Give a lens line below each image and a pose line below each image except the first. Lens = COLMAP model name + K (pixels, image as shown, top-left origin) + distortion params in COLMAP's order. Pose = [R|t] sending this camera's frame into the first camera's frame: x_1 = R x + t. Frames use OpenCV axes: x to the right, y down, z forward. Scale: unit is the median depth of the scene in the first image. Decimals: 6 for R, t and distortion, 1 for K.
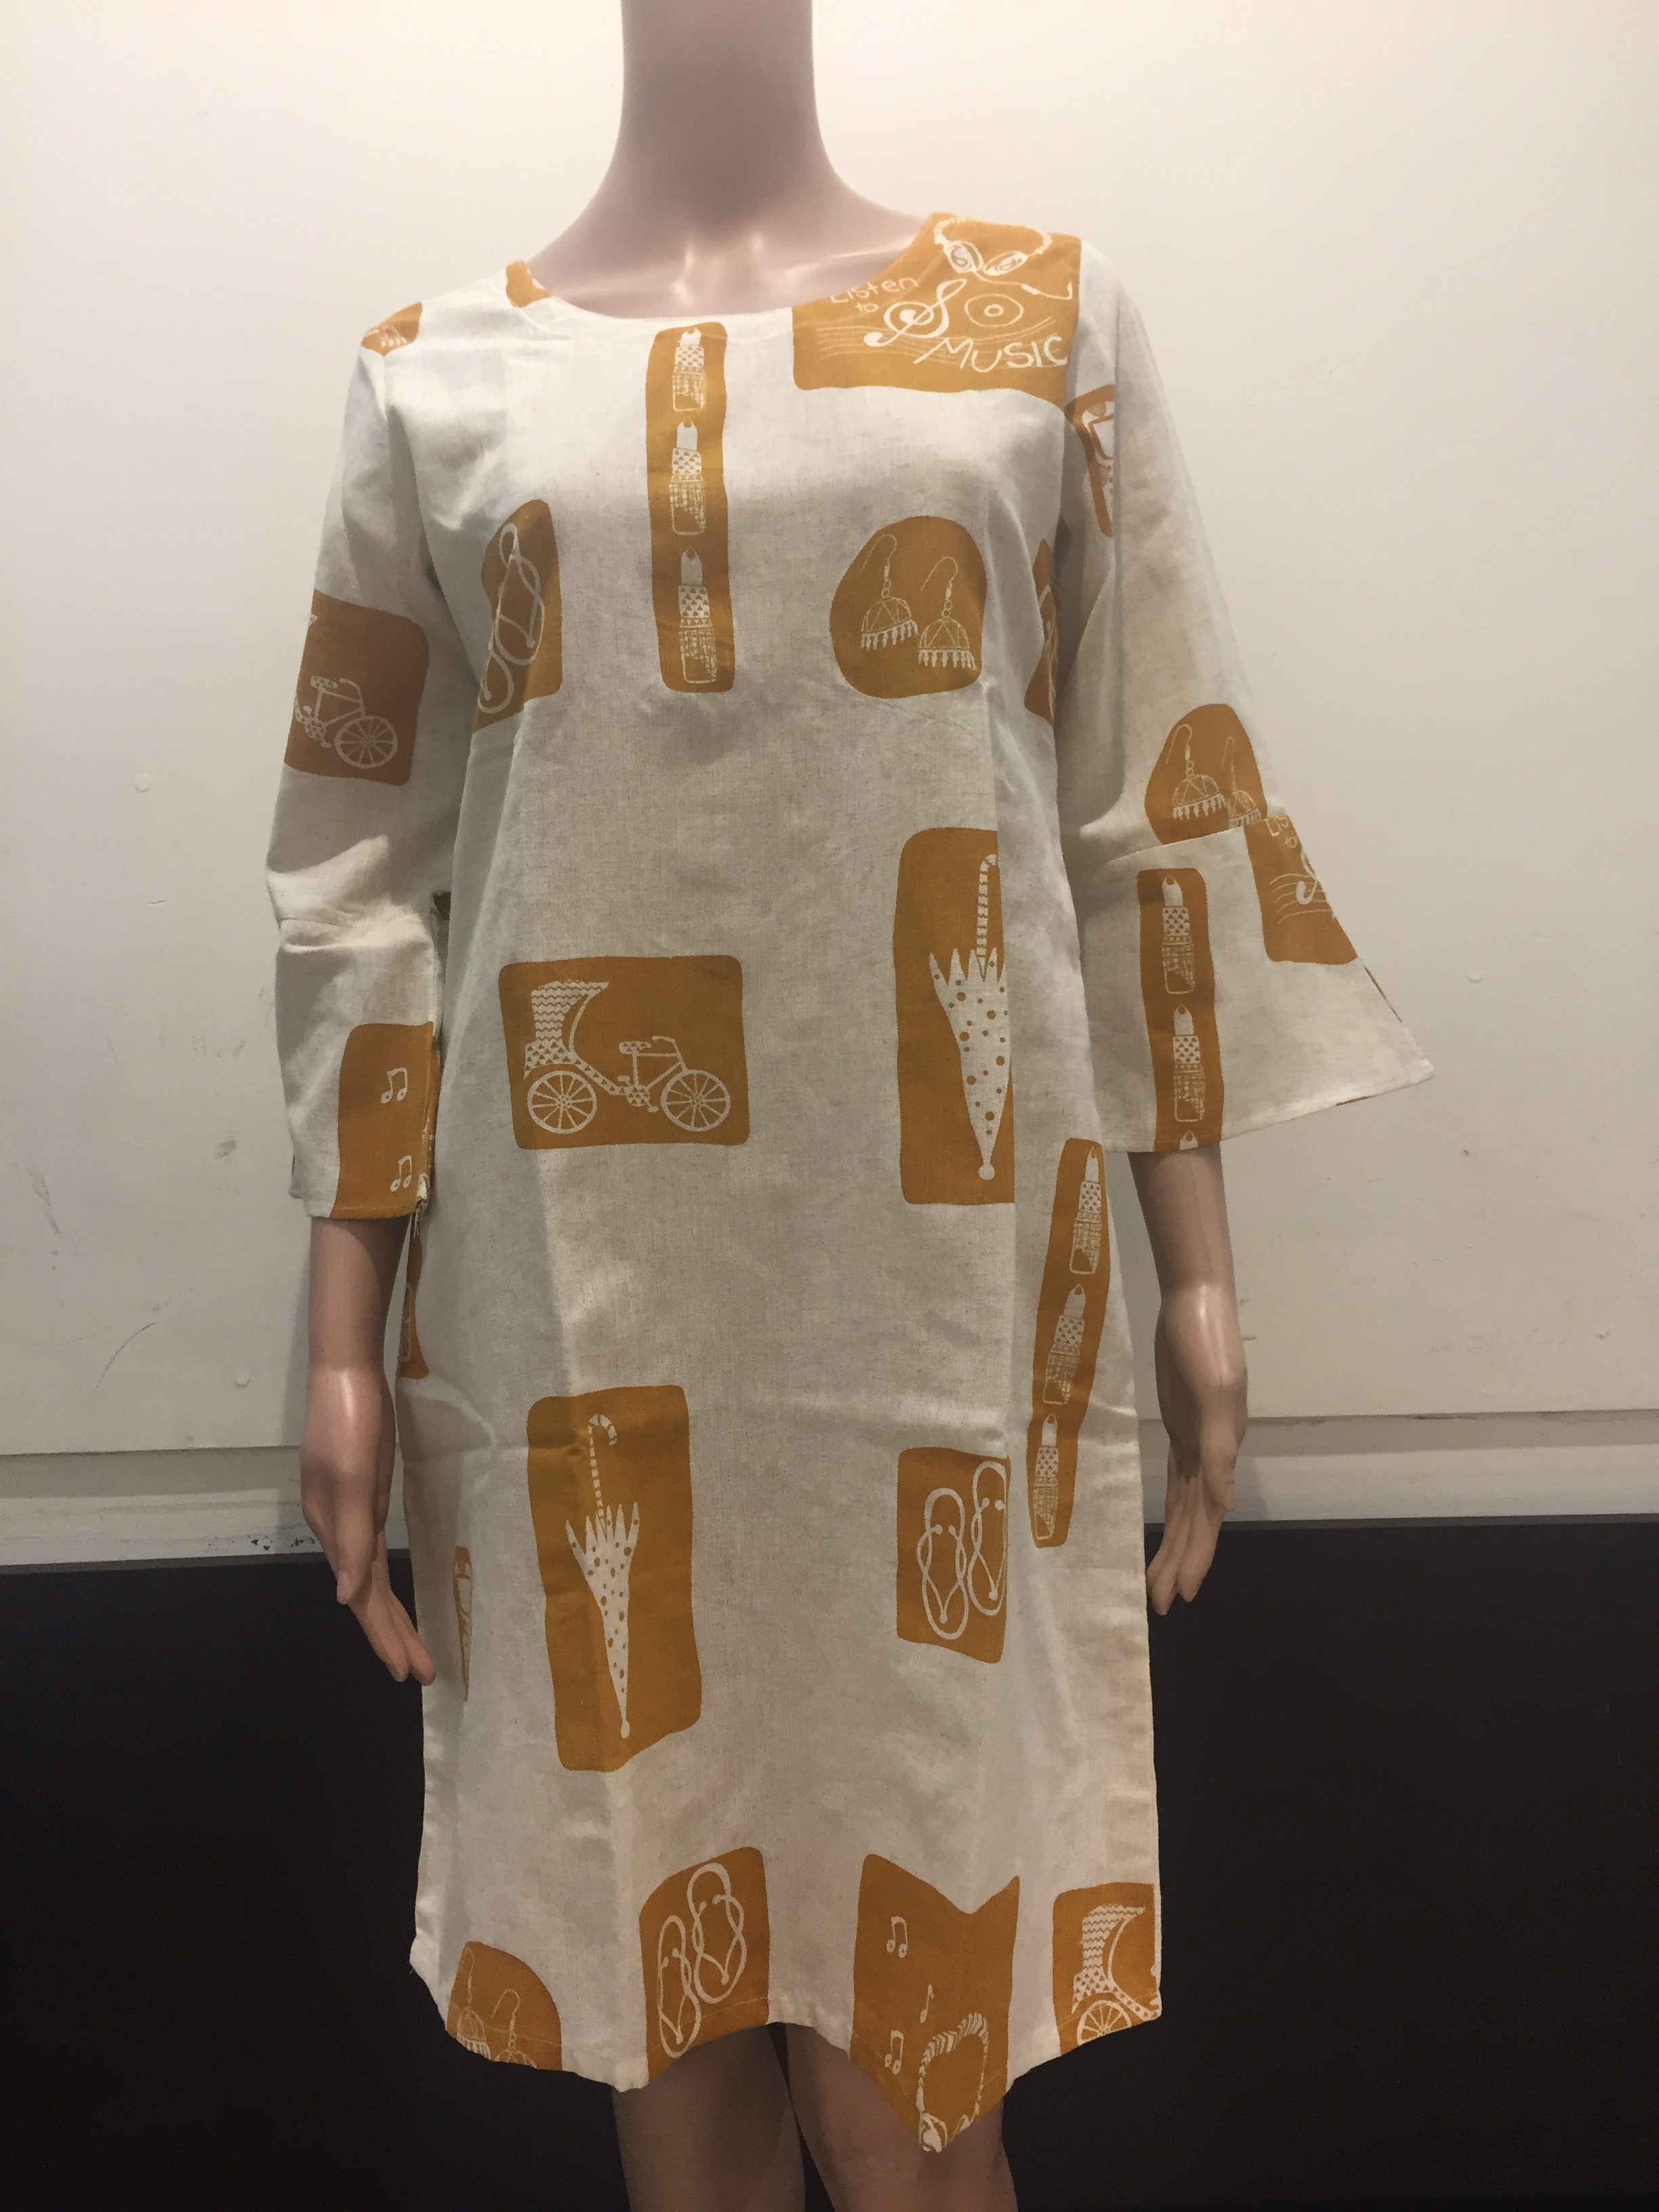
lens RADIAL K [[1981.5, 0, 837.5], [0, 1981.5, 1094.1], [0, 0, 1]] dist [0.074630, -0.119154]
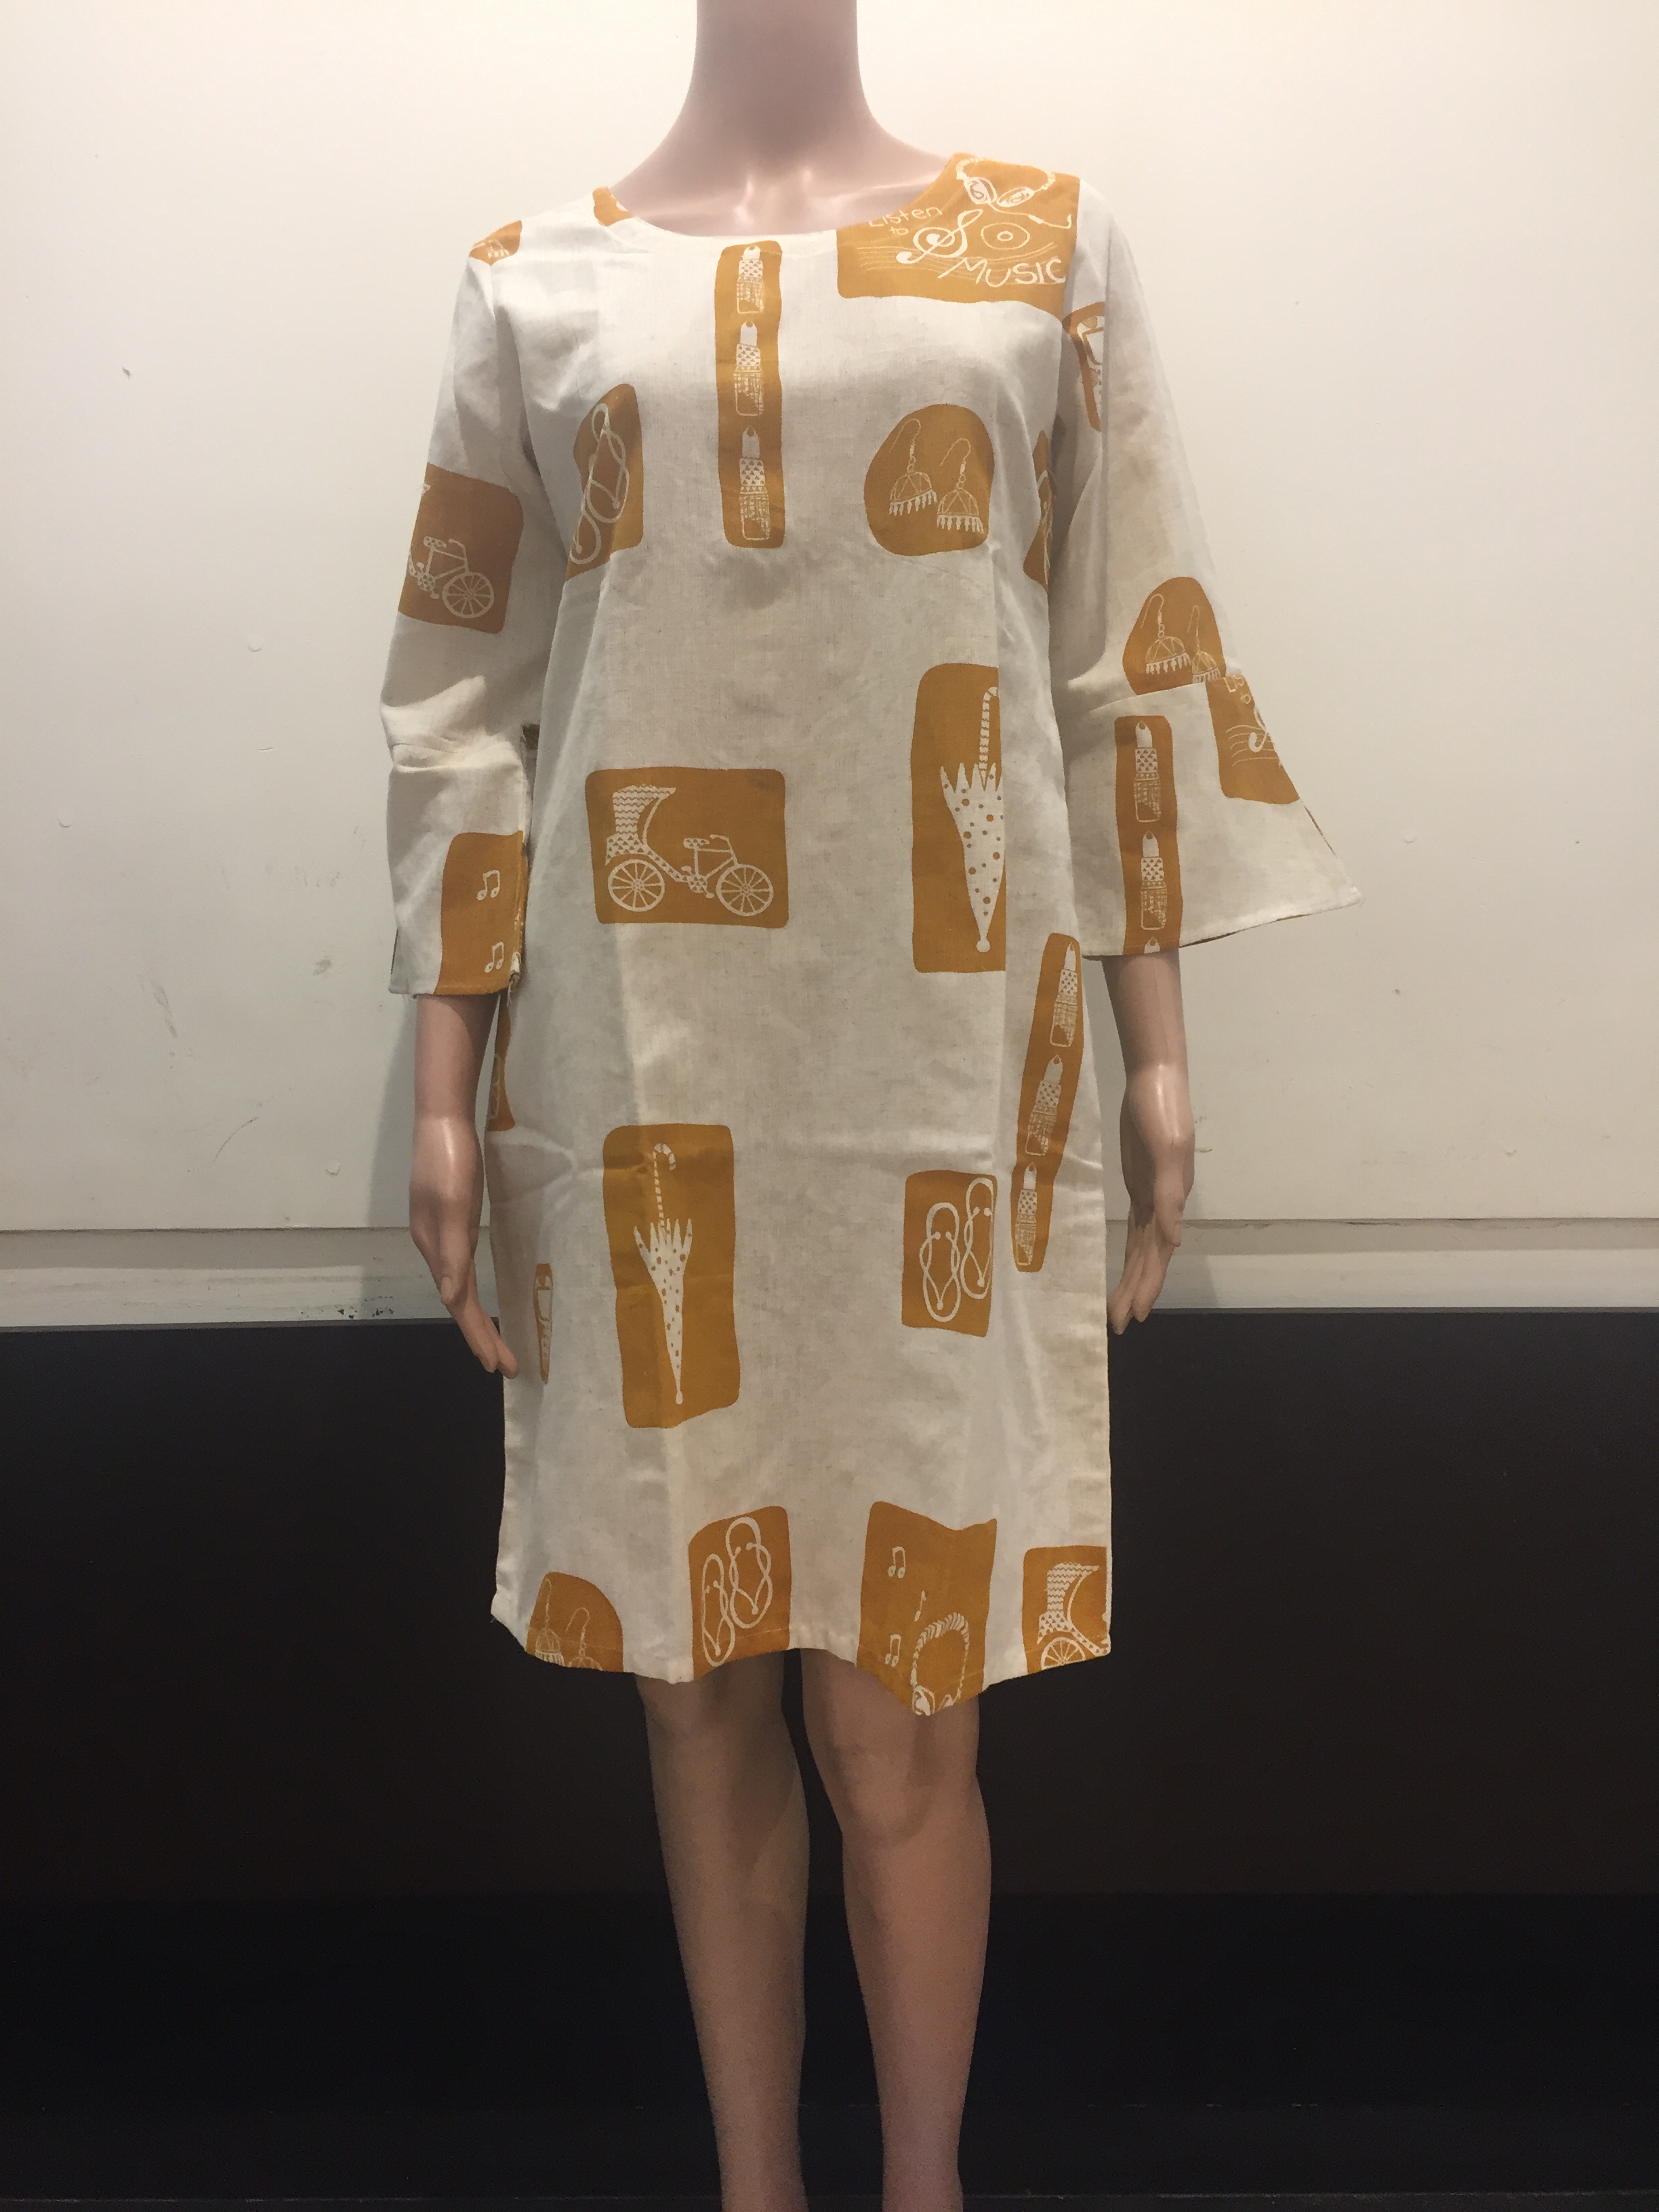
lens RADIAL K [[1981.5, 0, 840.4], [0, 1981.5, 1105.9], [0, 0, 1]] dist [0.074630, -0.119154]
pose [[0.999791, 0.019941, 0.004565, -0.014760], [-0.020050, 0.999481, 0.025204, 0.096288], [-0.004060, -0.025291, 0.999672, -0.202066]]
